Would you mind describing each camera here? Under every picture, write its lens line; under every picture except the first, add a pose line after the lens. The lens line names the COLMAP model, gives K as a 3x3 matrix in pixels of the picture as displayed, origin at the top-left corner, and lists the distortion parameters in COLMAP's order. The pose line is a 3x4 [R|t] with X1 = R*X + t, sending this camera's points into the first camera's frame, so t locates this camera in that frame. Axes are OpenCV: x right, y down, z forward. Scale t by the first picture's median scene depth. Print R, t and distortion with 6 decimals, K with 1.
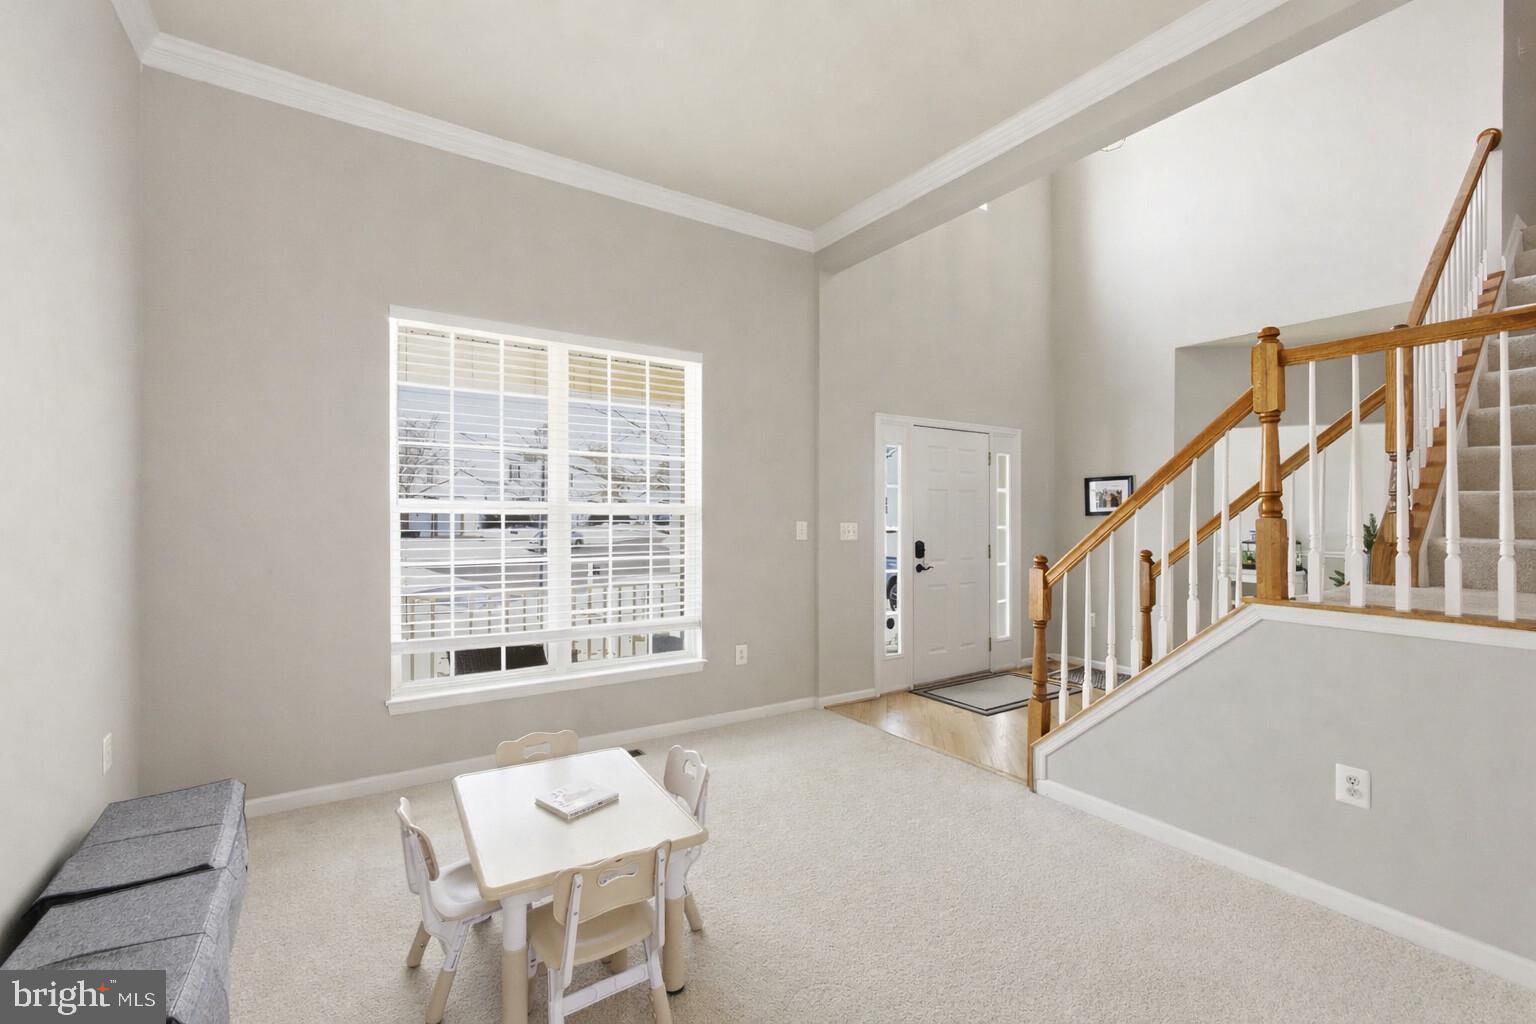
lens RADIAL K [[667.2, 0, 766.8], [0, 667.2, 513.5], [0, 0, 1]] dist [-0.003890, 0.000238]
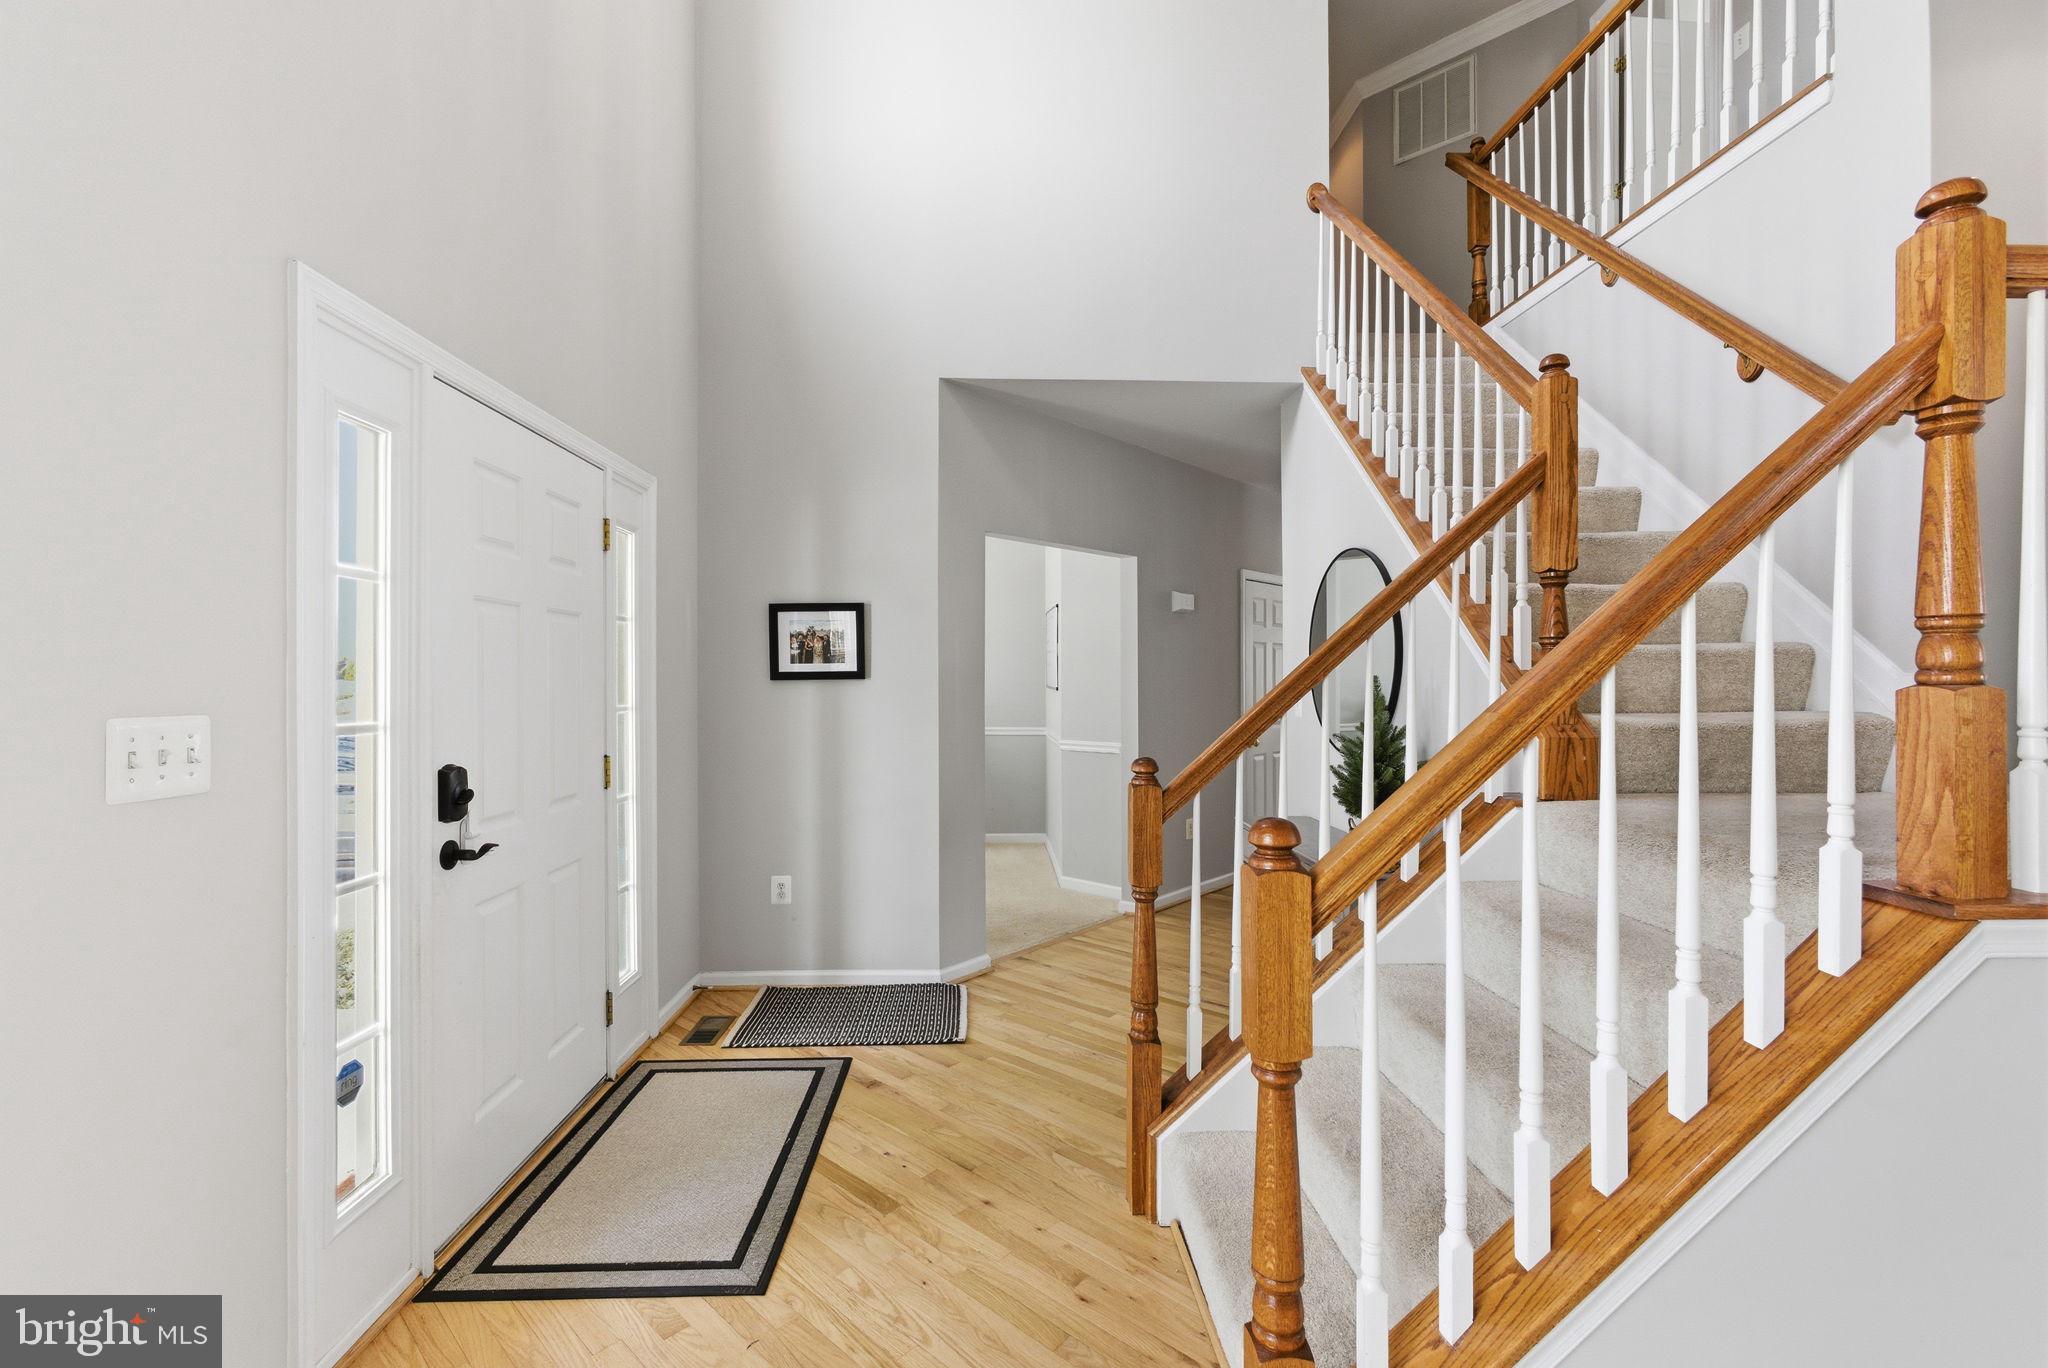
lens RADIAL K [[869.7, 0, 1017.5], [0, 869.7, 671.3], [0, 0, 1]] dist [0.001657, 0.000209]
pose [[0.523988, 0.004398, 0.851714, 0.026689], [0.002127, 0.999977, -0.006473, 0.001873], [-0.851723, 0.005203, 0.523967, 0.574404]]
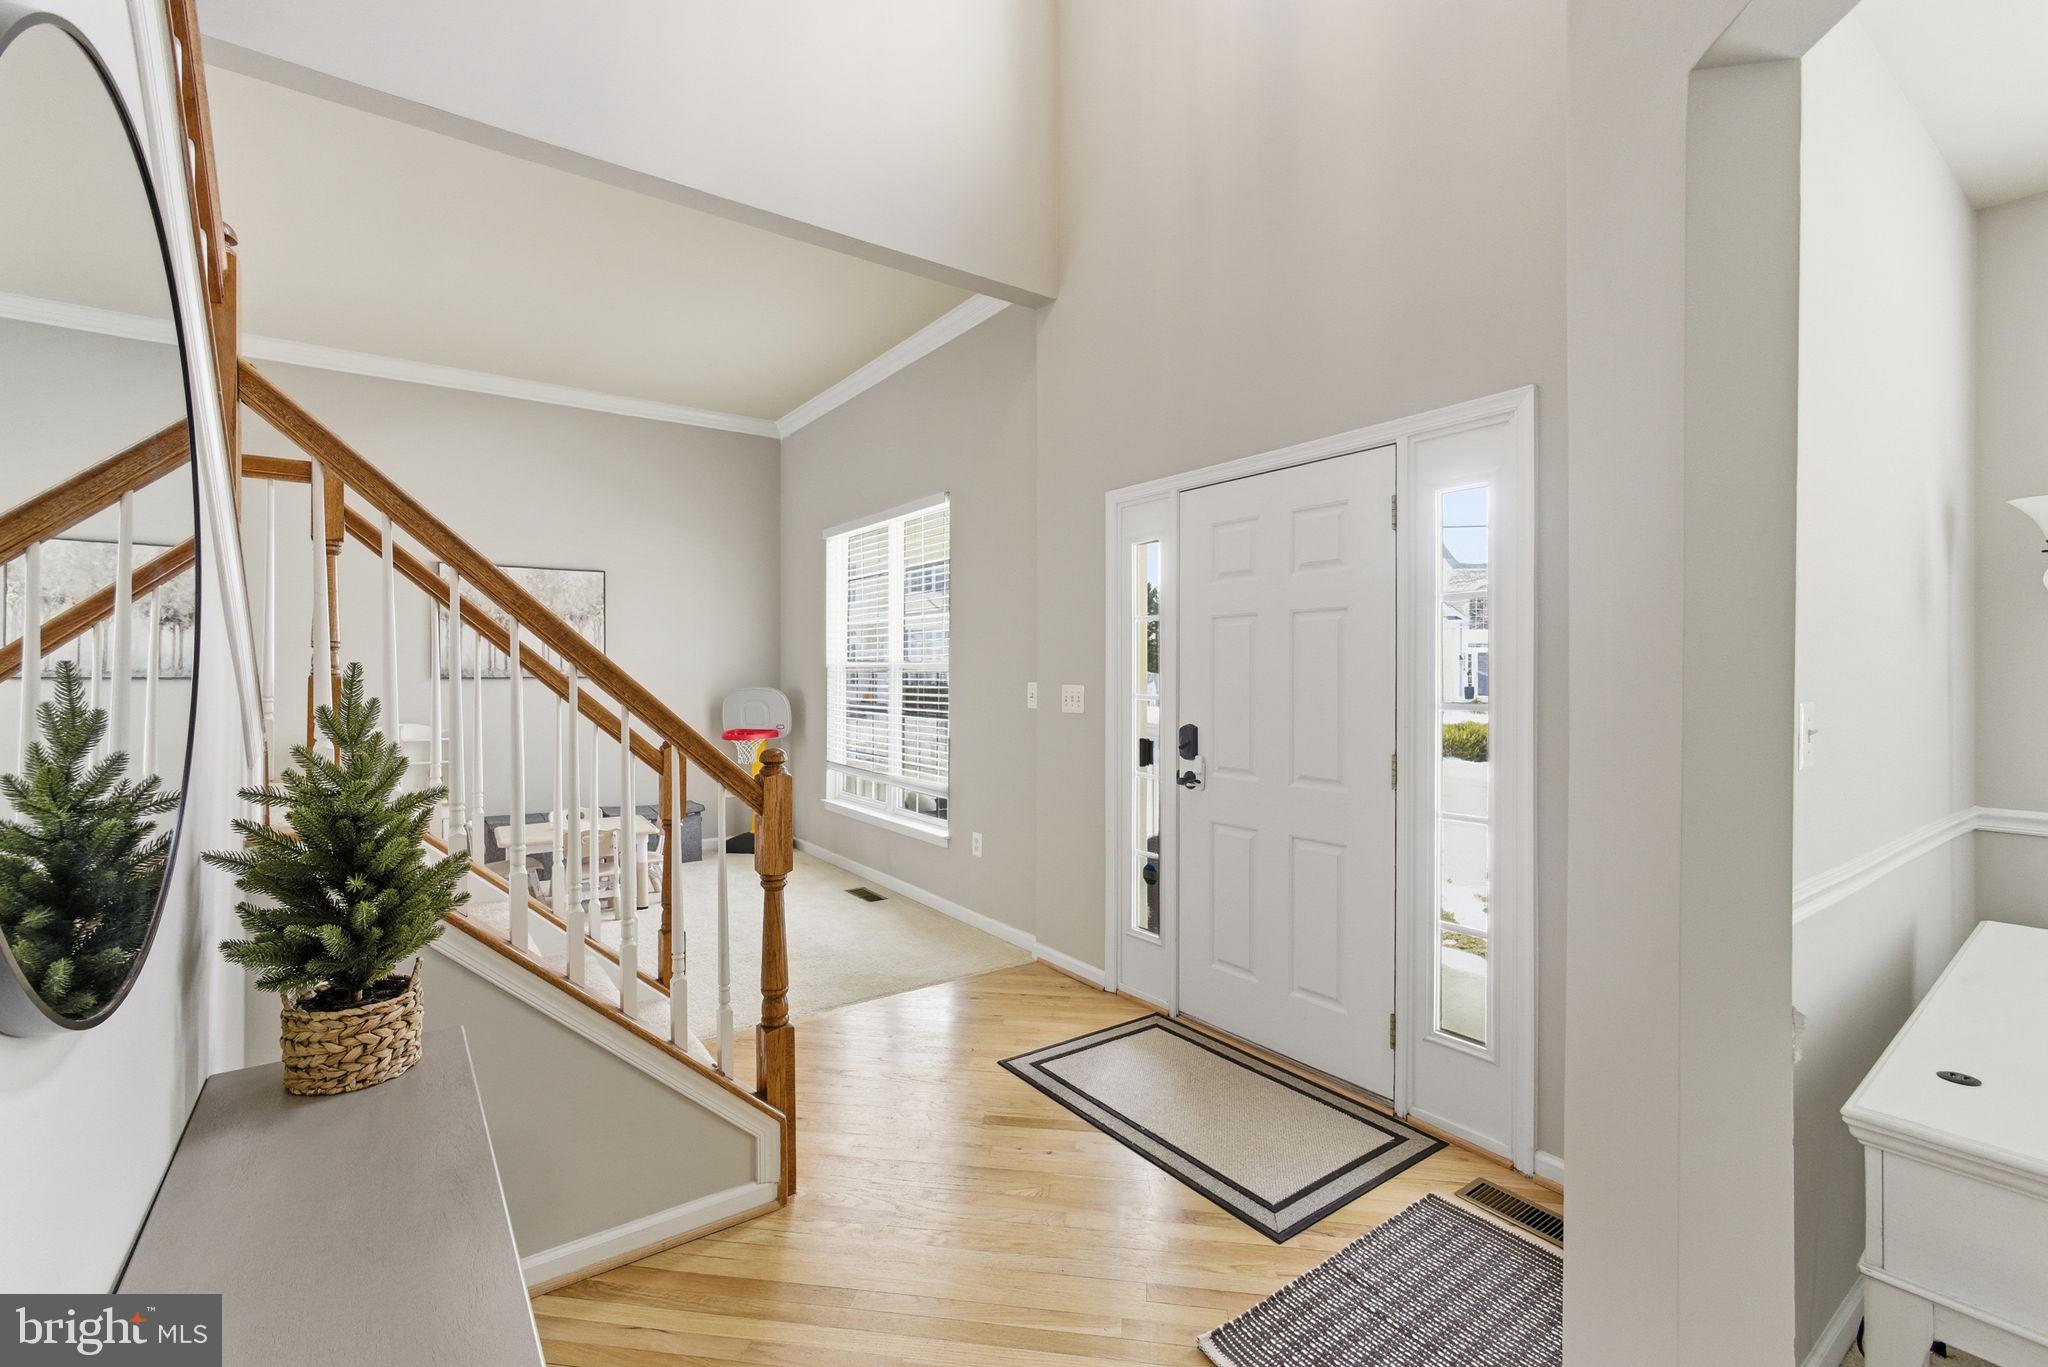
lens RADIAL K [[889.6, 0, 1022.4], [0, 889.6, 685.5], [0, 0, 1]] dist [-0.003890, 0.000238]
pose [[0.032922, 0.006634, -0.999436, 0.879751], [-0.001926, 0.999977, 0.006574, 0.008936], [0.999456, 0.001709, 0.032934, 0.858408]]
